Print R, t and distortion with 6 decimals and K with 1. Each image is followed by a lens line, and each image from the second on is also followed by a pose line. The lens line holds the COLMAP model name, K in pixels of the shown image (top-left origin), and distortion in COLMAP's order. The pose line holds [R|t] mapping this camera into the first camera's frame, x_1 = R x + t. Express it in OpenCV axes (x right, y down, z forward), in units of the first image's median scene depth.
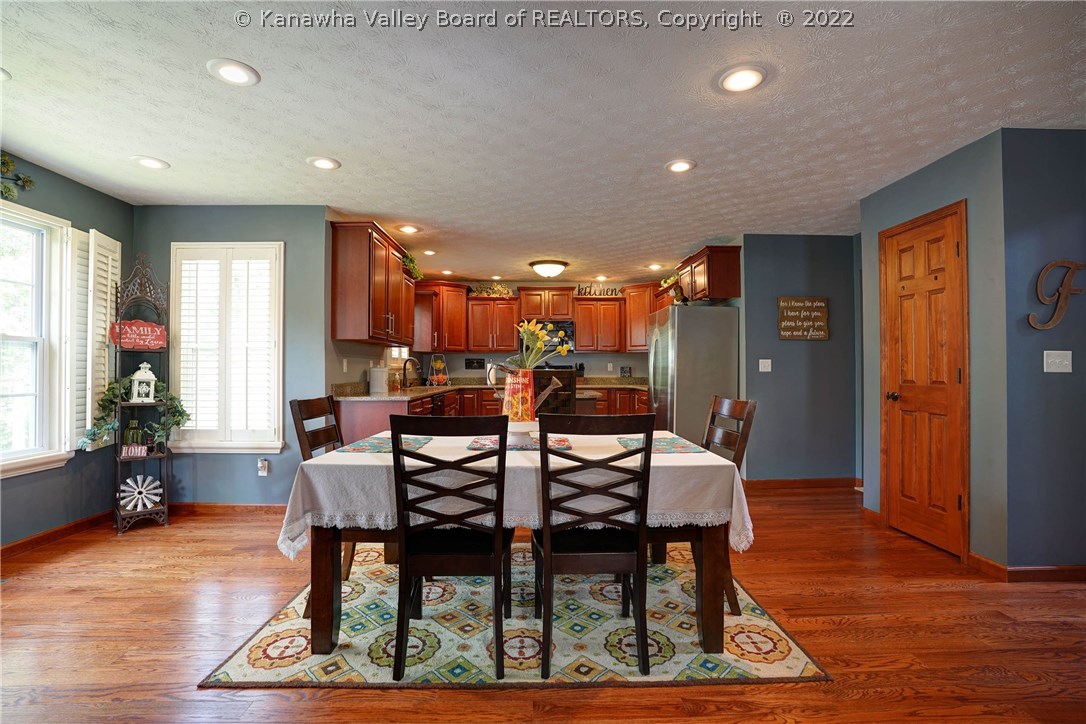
lens RADIAL K [[522.8, 0, 544.6], [0, 522.8, 364.7], [0, 0, 1]] dist [0.003009, 0.002053]
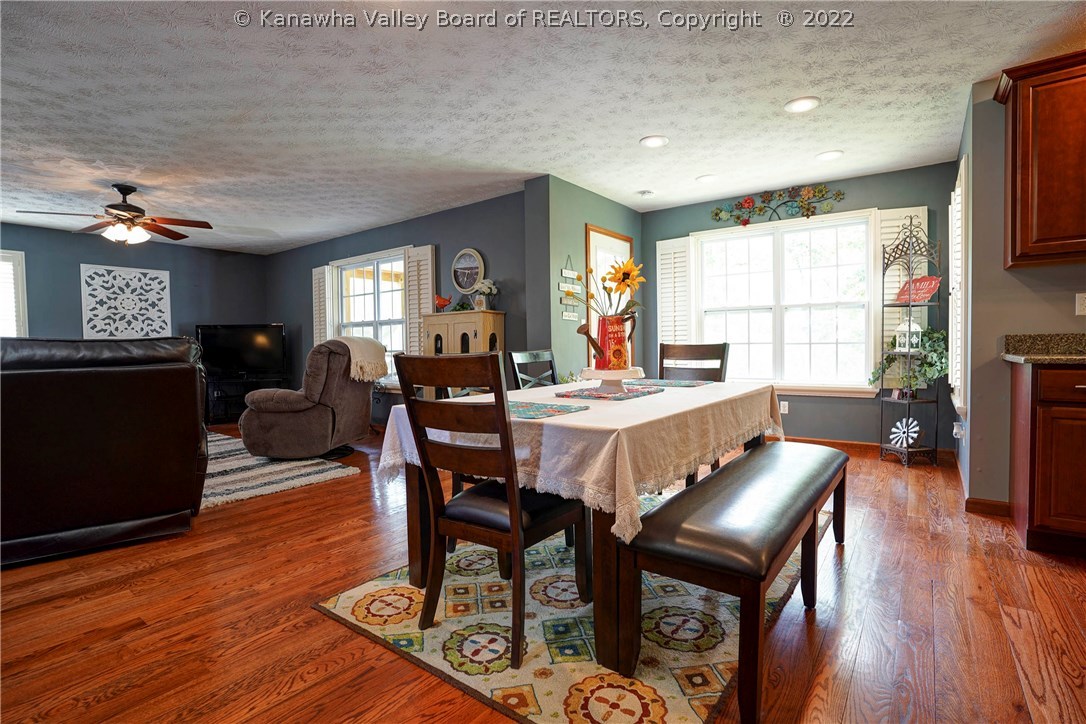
lens RADIAL K [[520.2, 0, 547.3], [0, 520.2, 363.6], [0, 0, 1]] dist [-0.031857, 0.002690]
pose [[-0.625641, 0.038248, -0.779173, 0.907808], [0.021237, 0.999262, 0.032000, 0.074589], [0.779822, 0.003473, -0.625992, 1.763454]]
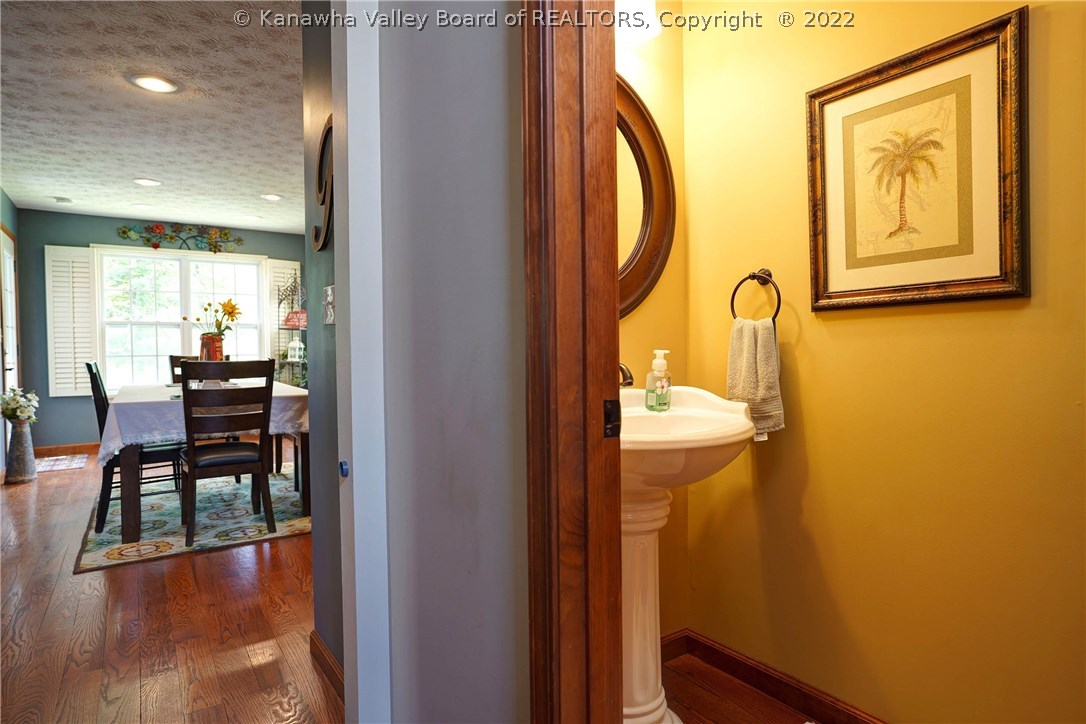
lens RADIAL K [[637.6, 0, 542.3], [0, 637.6, 356.2], [0, 0, 1]] dist [-0.002968, -0.000472]
pose [[0.516208, 0.003731, -0.856455, 2.137840], [0.019073, 0.999692, 0.015851, 0.065422], [0.856251, -0.024517, 0.515978, 1.035299]]
